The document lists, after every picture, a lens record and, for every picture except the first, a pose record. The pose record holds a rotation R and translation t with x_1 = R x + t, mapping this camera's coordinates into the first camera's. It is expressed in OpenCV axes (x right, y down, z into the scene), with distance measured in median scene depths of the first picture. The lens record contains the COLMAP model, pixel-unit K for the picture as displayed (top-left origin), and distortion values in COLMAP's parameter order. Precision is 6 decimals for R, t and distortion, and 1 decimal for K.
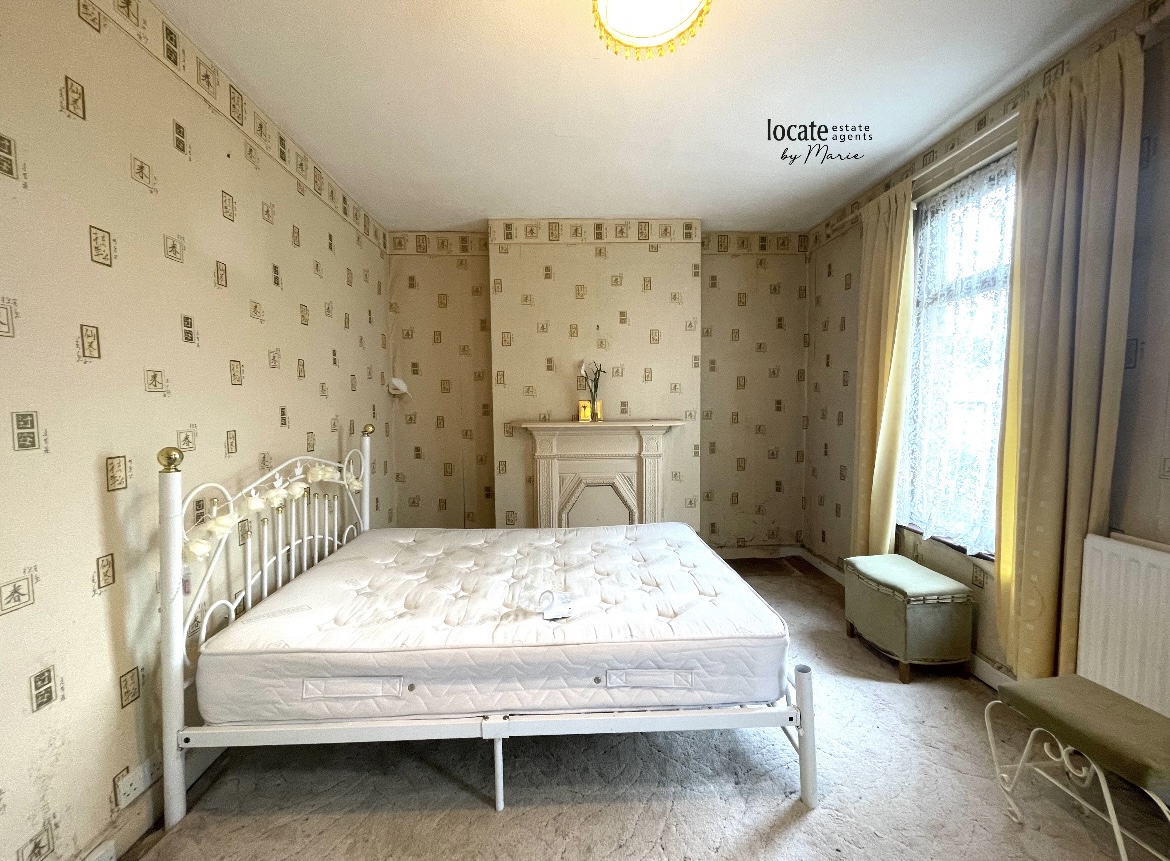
lens RADIAL K [[475.3, 0, 585.3], [0, 475.3, 429.5], [0, 0, 1]] dist [-0.002561, -0.000677]
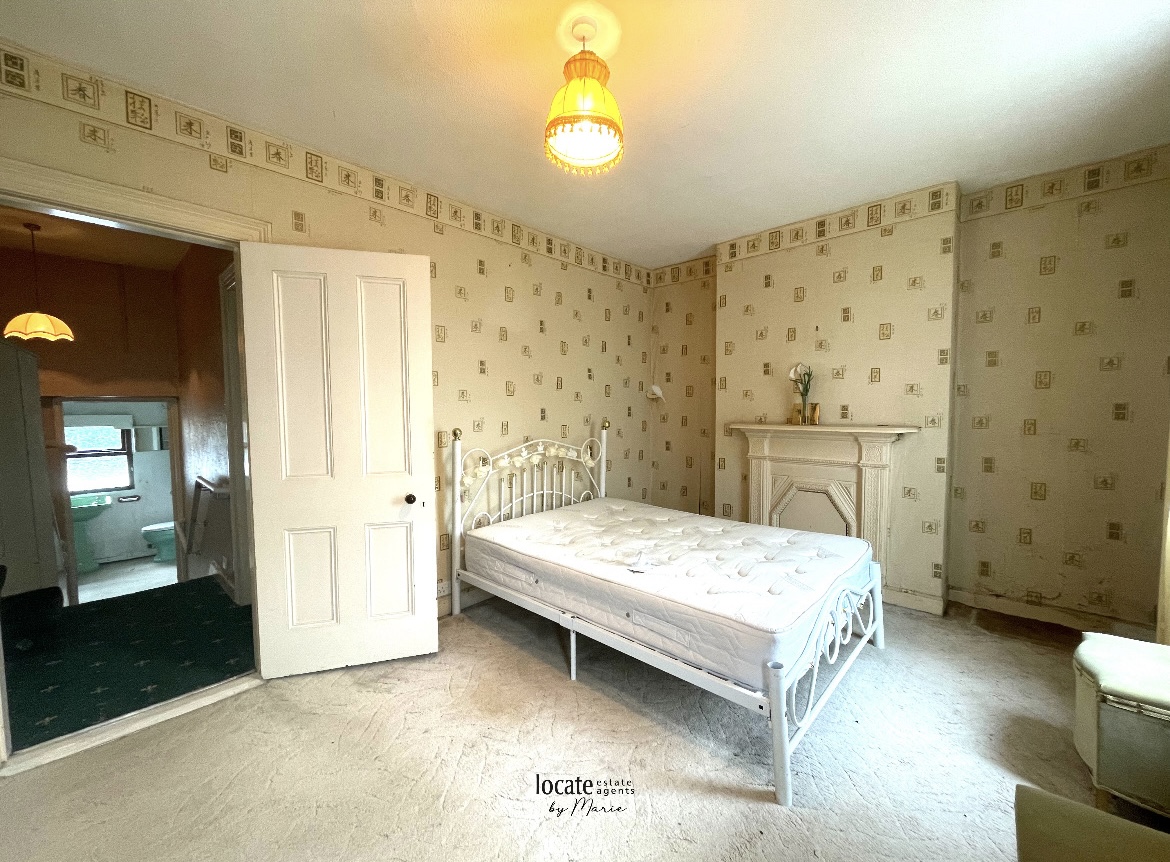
lens RADIAL K [[475.3, 0, 579.4], [0, 475.3, 430.5], [0, 0, 1]] dist [-0.002561, -0.000677]
pose [[0.696226, 0.042845, -0.716543, 0.414467], [-0.041138, 0.998958, 0.019760, -0.006434], [0.716643, 0.015719, 0.697263, -0.020148]]
